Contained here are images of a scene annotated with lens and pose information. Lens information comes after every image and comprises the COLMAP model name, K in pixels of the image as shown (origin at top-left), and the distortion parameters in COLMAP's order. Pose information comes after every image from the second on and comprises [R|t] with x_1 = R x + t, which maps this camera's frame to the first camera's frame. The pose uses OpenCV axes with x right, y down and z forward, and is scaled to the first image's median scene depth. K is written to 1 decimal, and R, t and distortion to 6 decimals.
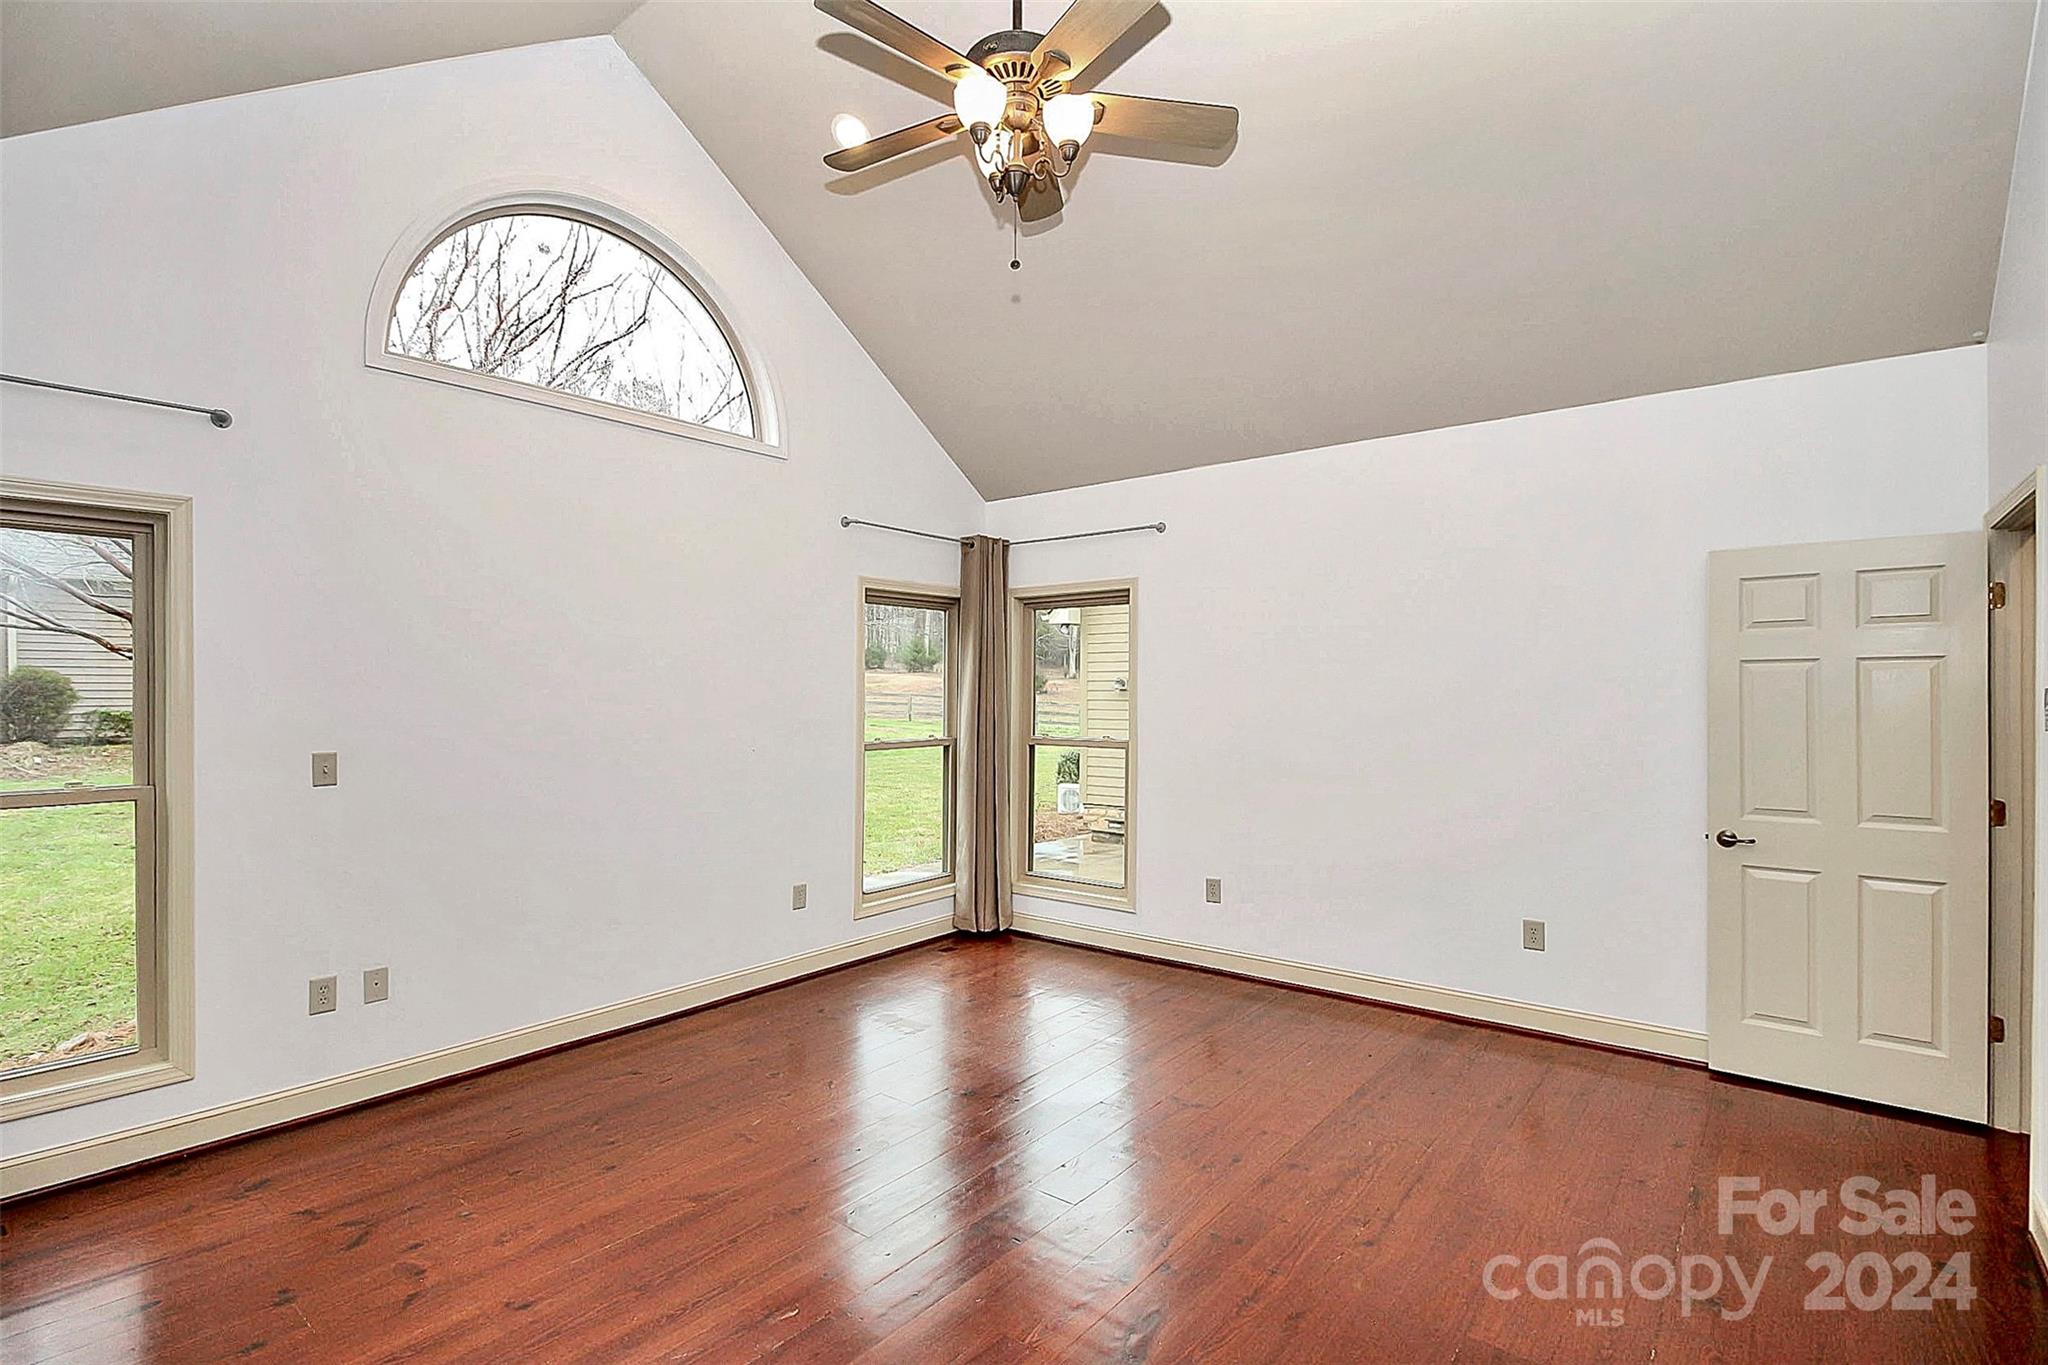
lens RADIAL K [[961.7, 0, 1031.3], [0, 961.7, 672.7], [0, 0, 1]] dist [0.002230, 0.000045]
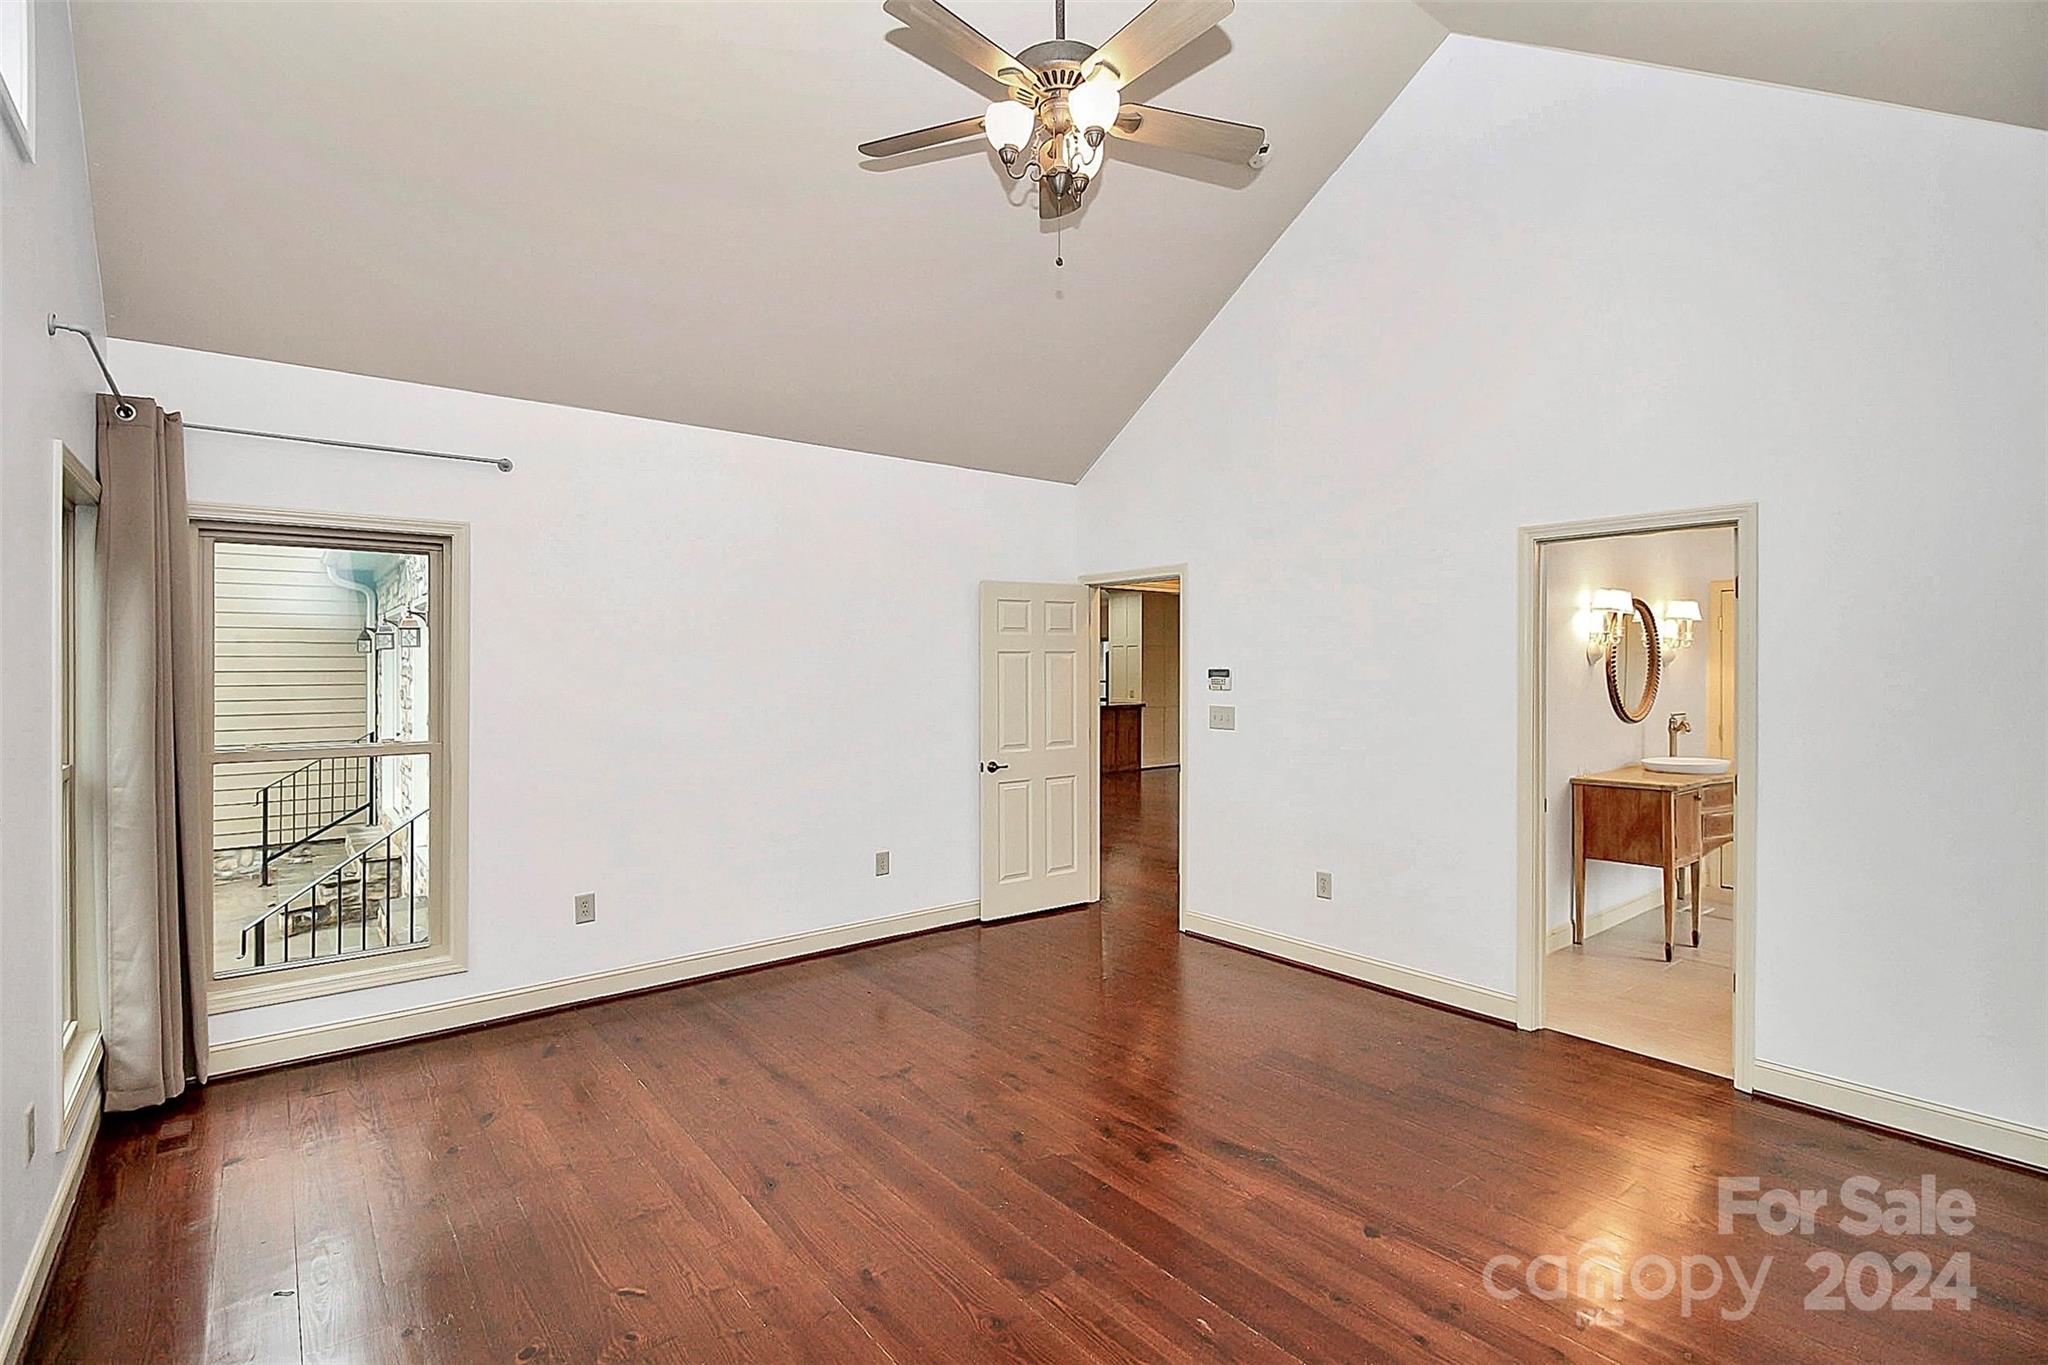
lens RADIAL K [[985.6, 0, 1027.8], [0, 985.6, 663.0], [0, 0, 1]] dist [-0.002401, -0.001740]
pose [[0.223639, 0.002121, 0.974670, -0.517673], [-0.013526, 0.999908, 0.000928, 0.002900], [-0.974578, -0.013391, 0.223647, 0.387579]]
